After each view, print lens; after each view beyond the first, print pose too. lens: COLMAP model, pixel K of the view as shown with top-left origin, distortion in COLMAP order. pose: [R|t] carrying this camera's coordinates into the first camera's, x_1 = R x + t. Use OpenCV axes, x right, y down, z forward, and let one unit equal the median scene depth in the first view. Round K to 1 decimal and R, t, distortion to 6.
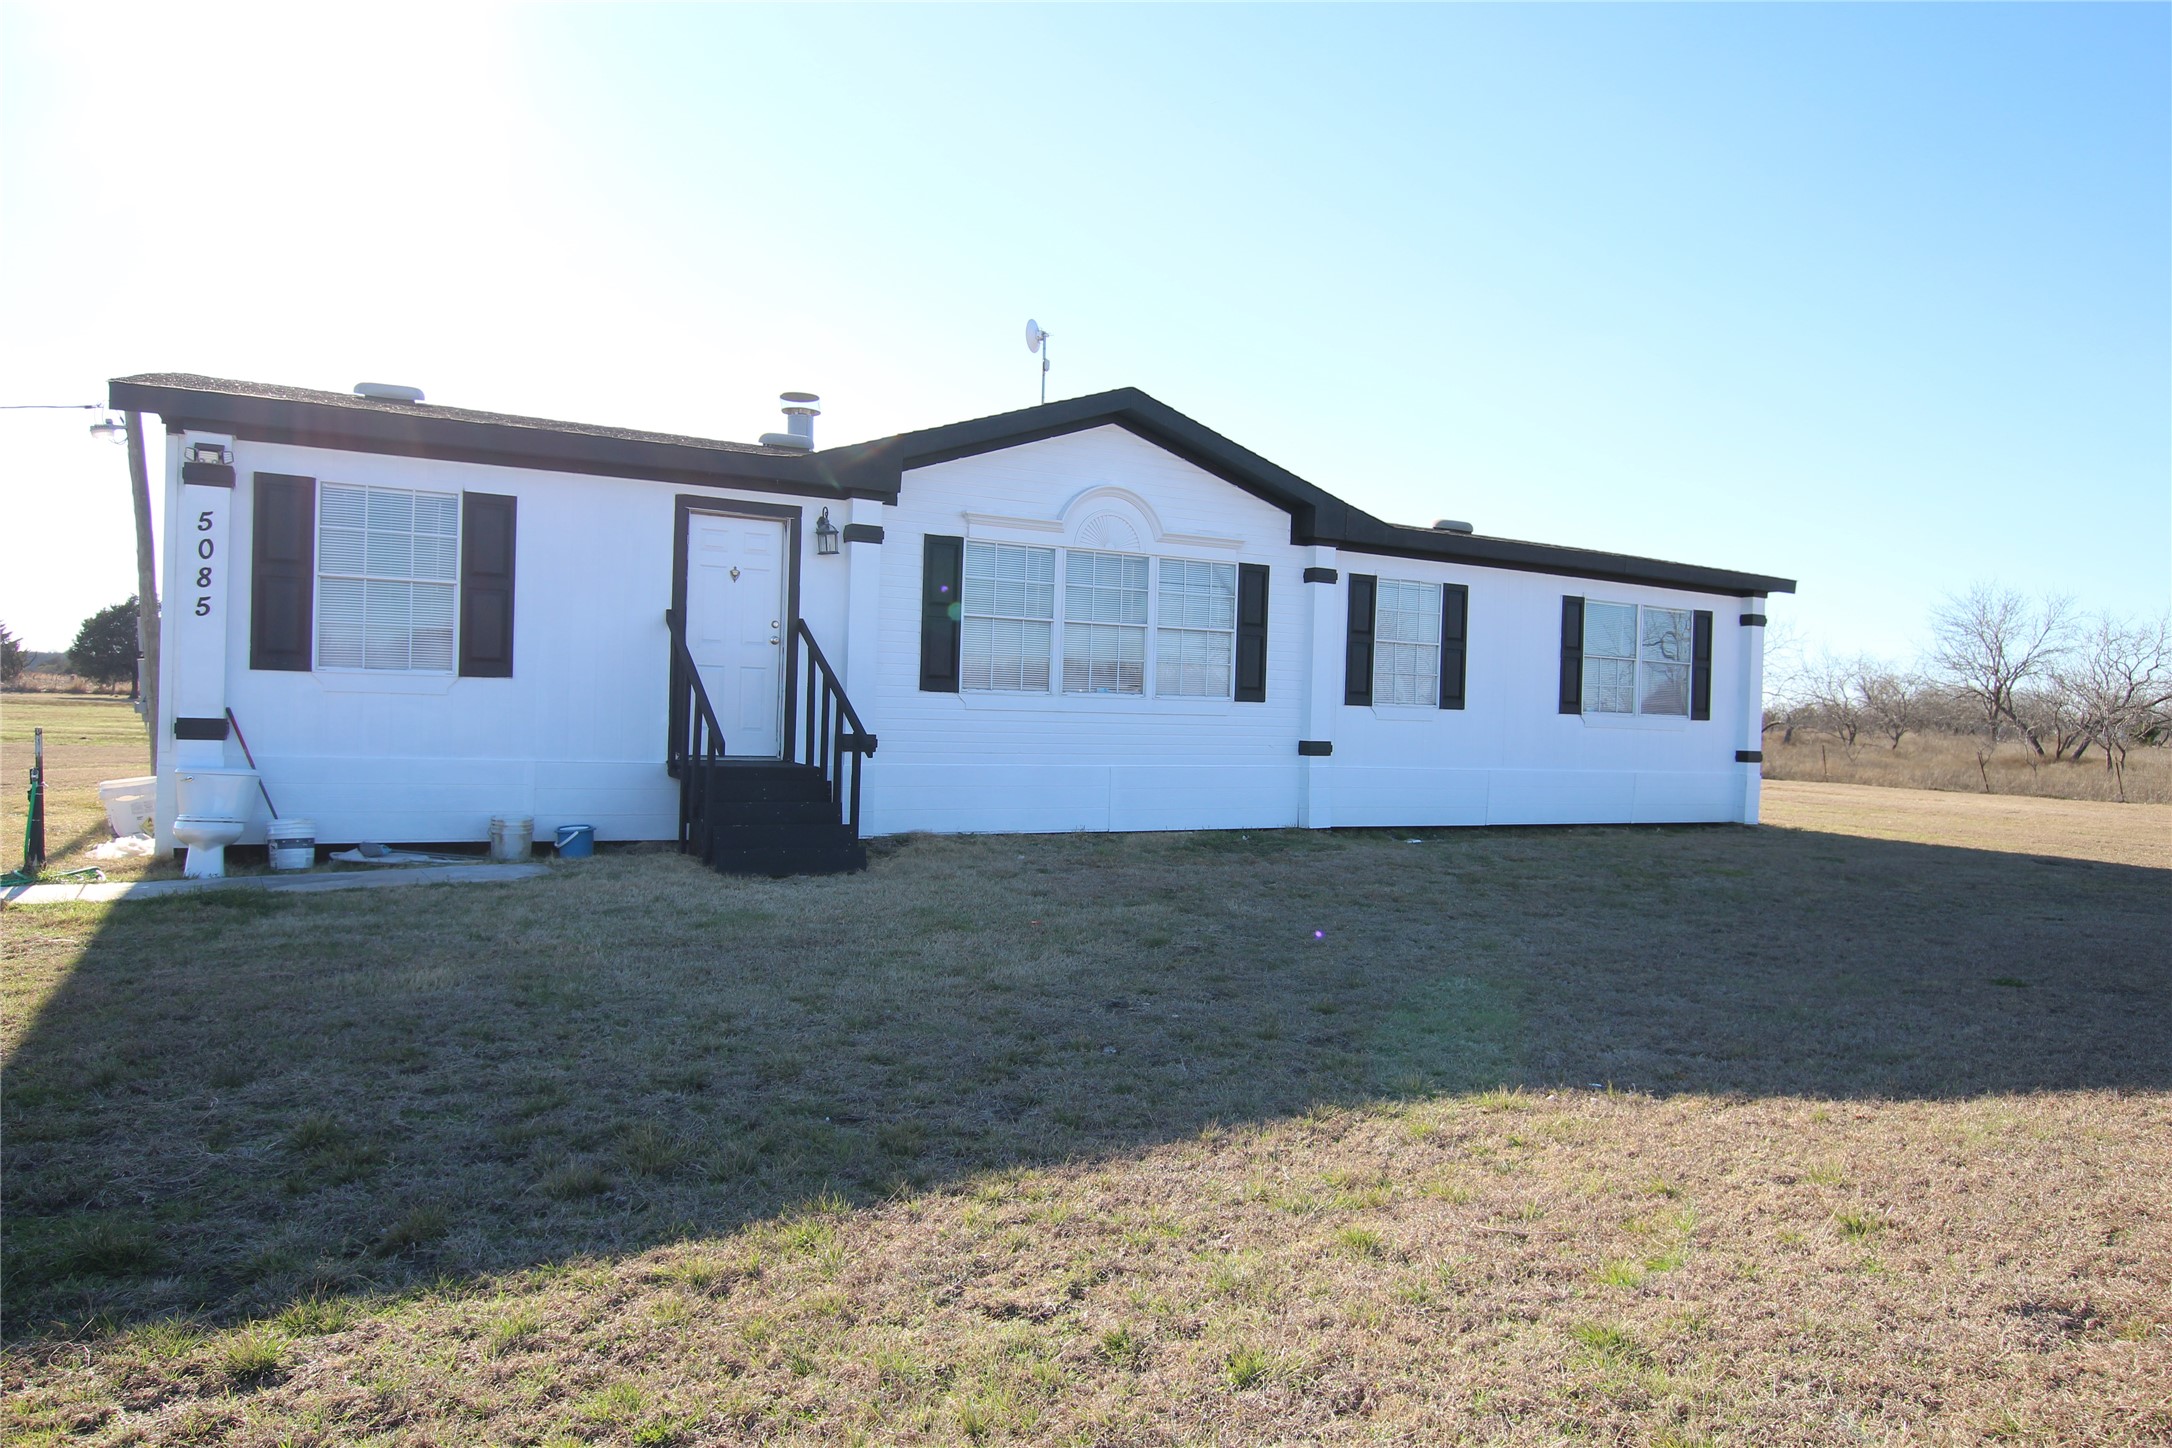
lens RADIAL K [[1366.8, 0, 1086.3], [0, 1366.8, 727.3], [0, 0, 1]] dist [-0.016090, -0.000064]
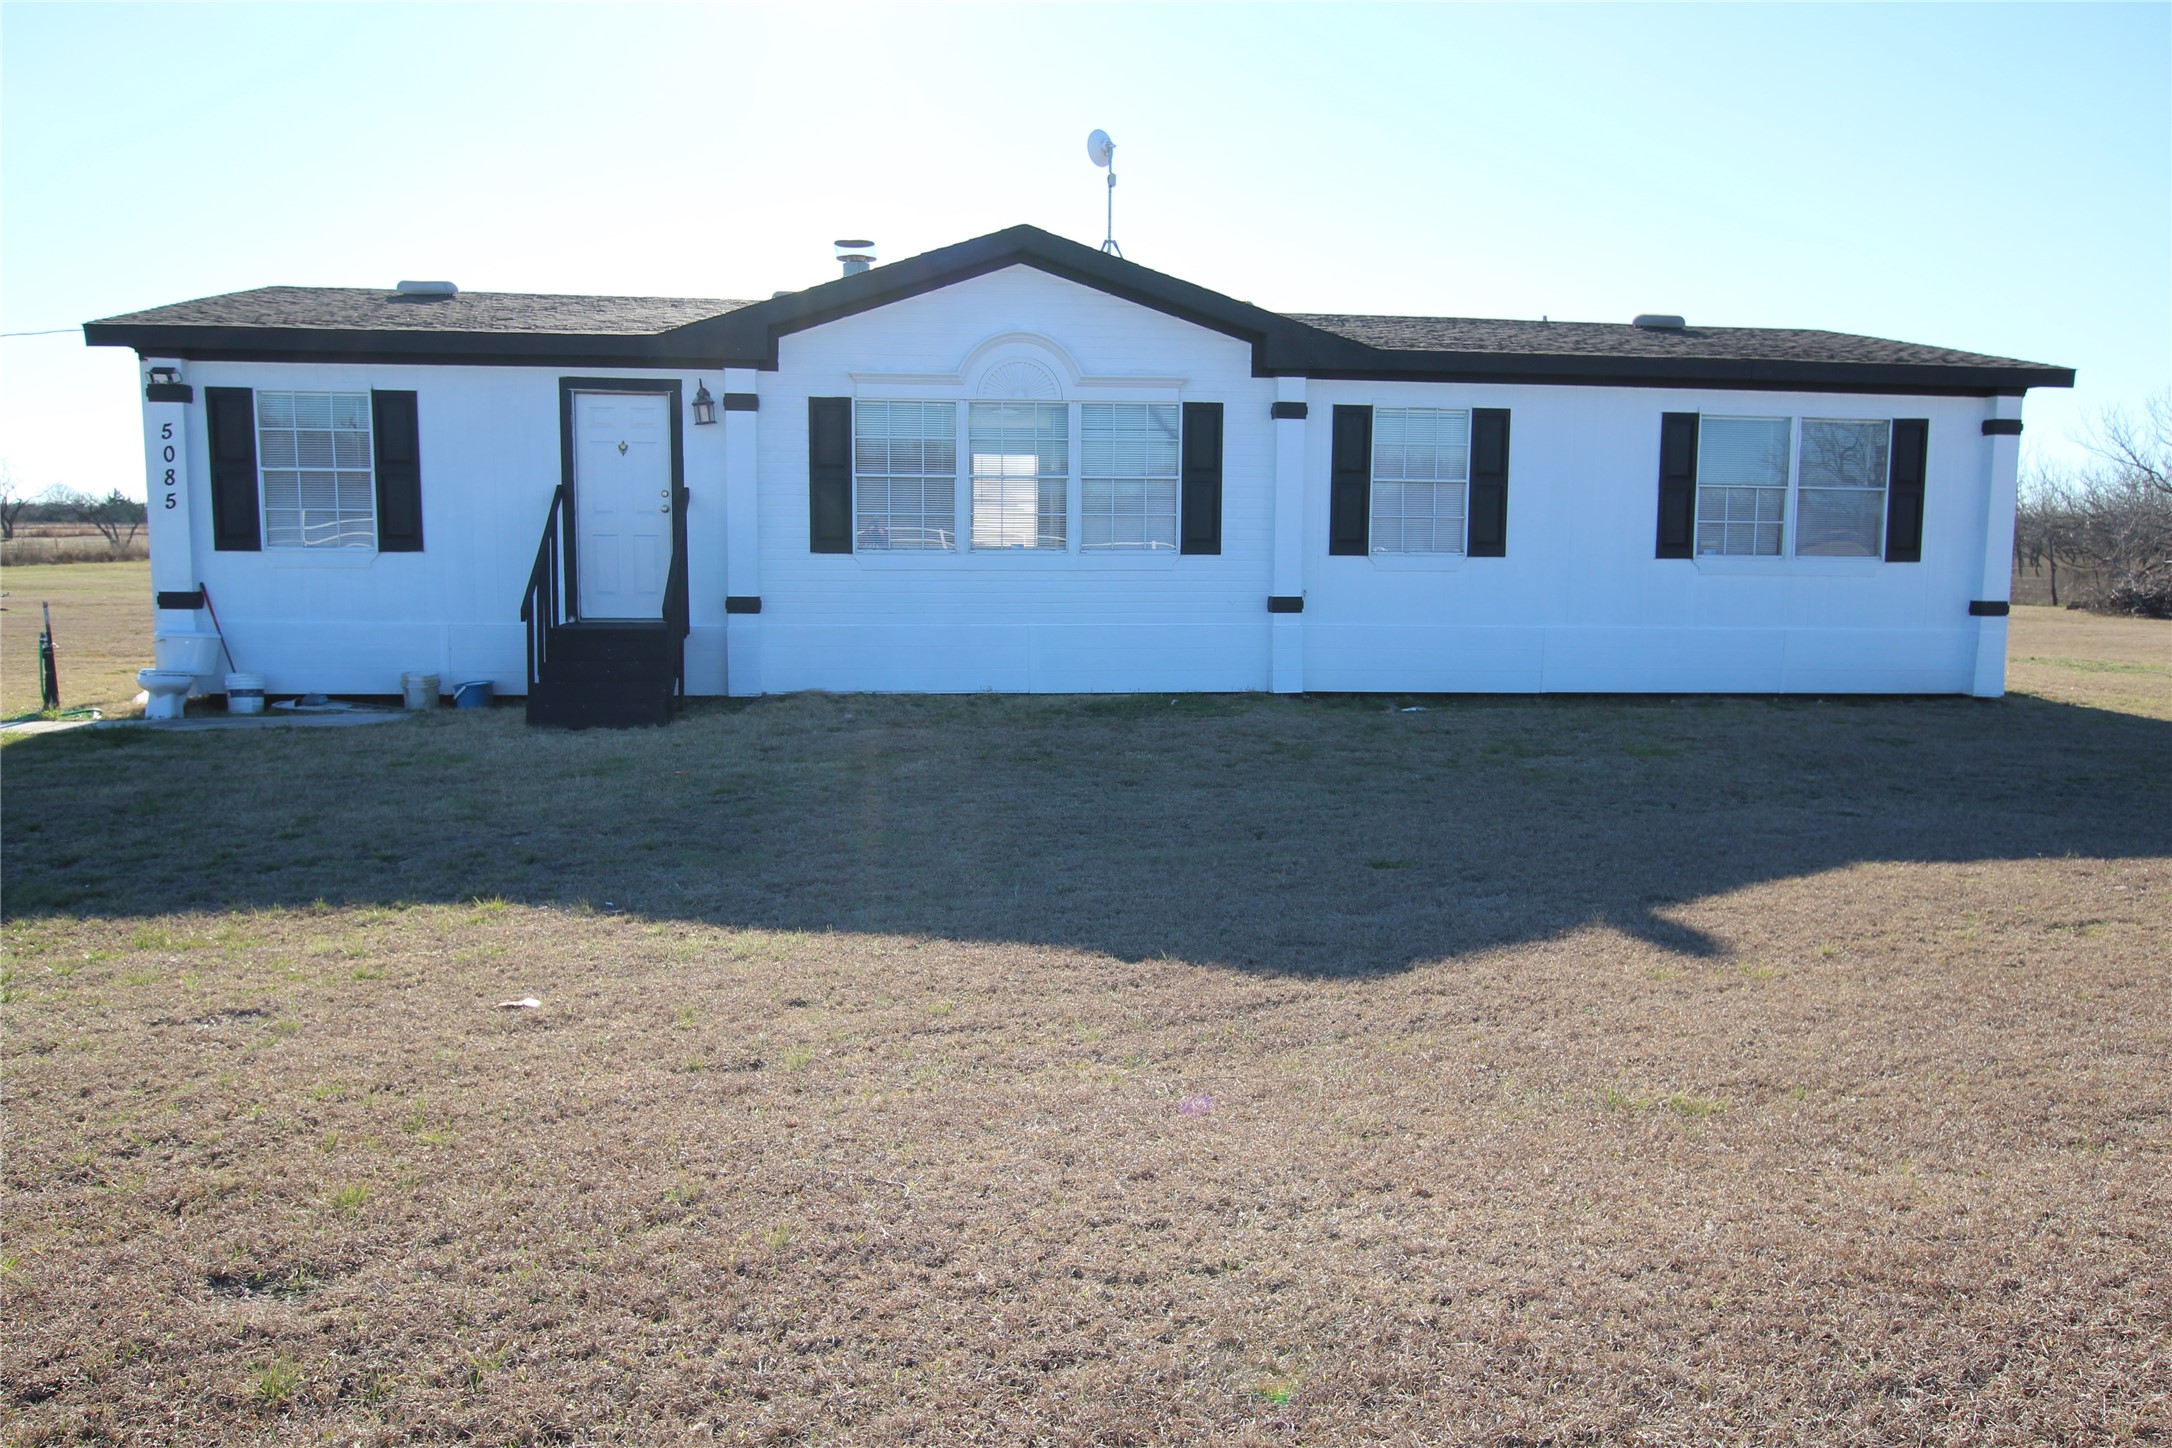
lens RADIAL K [[1648.5, 0, 1085.3], [0, 1648.5, 722.6], [0, 0, 1]] dist [0.000302, 0.005055]
pose [[0.927363, 0.020327, -0.373610, 0.523040], [0.015283, 0.995632, 0.092104, -0.010620], [0.373850, -0.091123, 0.923002, -0.071047]]
